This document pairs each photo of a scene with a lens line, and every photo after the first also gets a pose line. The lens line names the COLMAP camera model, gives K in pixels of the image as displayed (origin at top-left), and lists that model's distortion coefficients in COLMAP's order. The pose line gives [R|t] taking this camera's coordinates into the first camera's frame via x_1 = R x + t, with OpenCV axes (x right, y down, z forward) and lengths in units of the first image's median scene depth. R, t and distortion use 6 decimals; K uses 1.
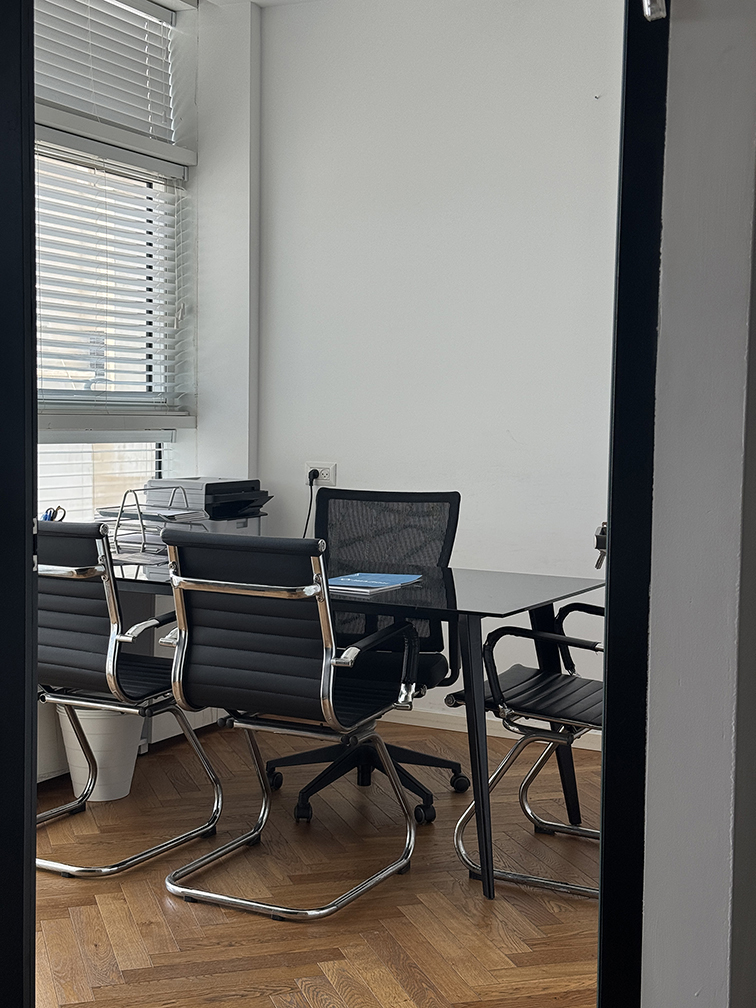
lens RADIAL K [[1405.9, 0, 379.9], [0, 1405.9, 503.7], [0, 0, 1]] dist [-0.001179, 0.070278]
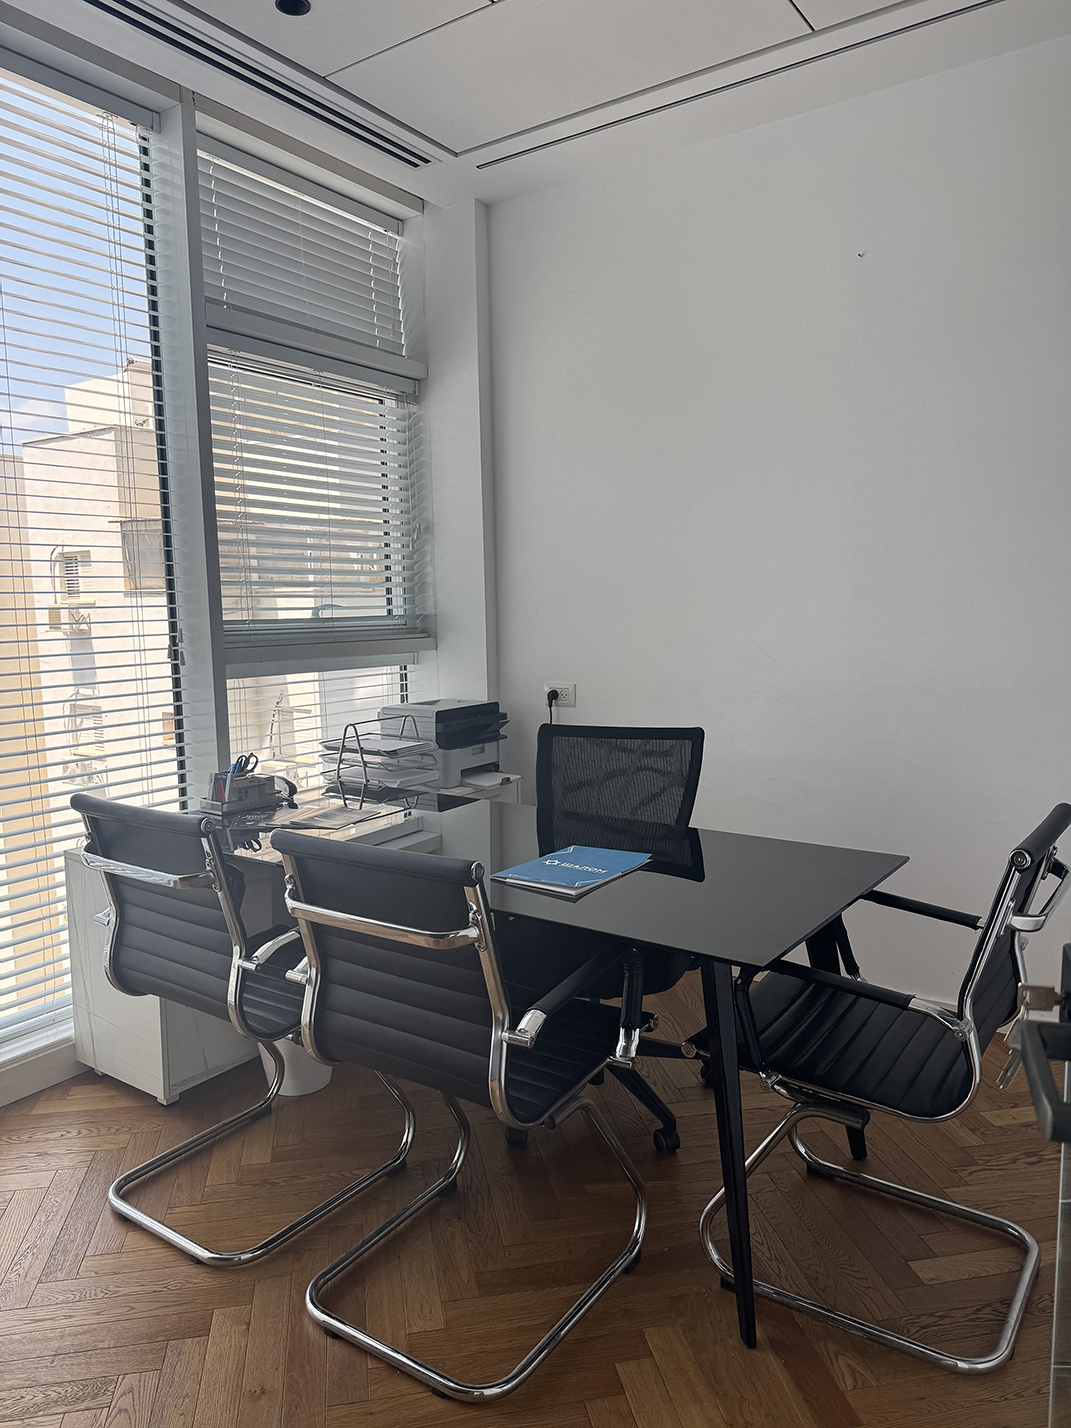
lens RADIAL K [[978.9, 0, 525.1], [0, 978.9, 722.7], [0, 0, 1]] dist [0.086317, -0.190606]
pose [[0.990027, -0.022369, -0.139093, 0.032204], [0.029699, 0.998265, 0.050847, -0.043588], [0.137714, -0.054471, 0.988973, 0.393523]]
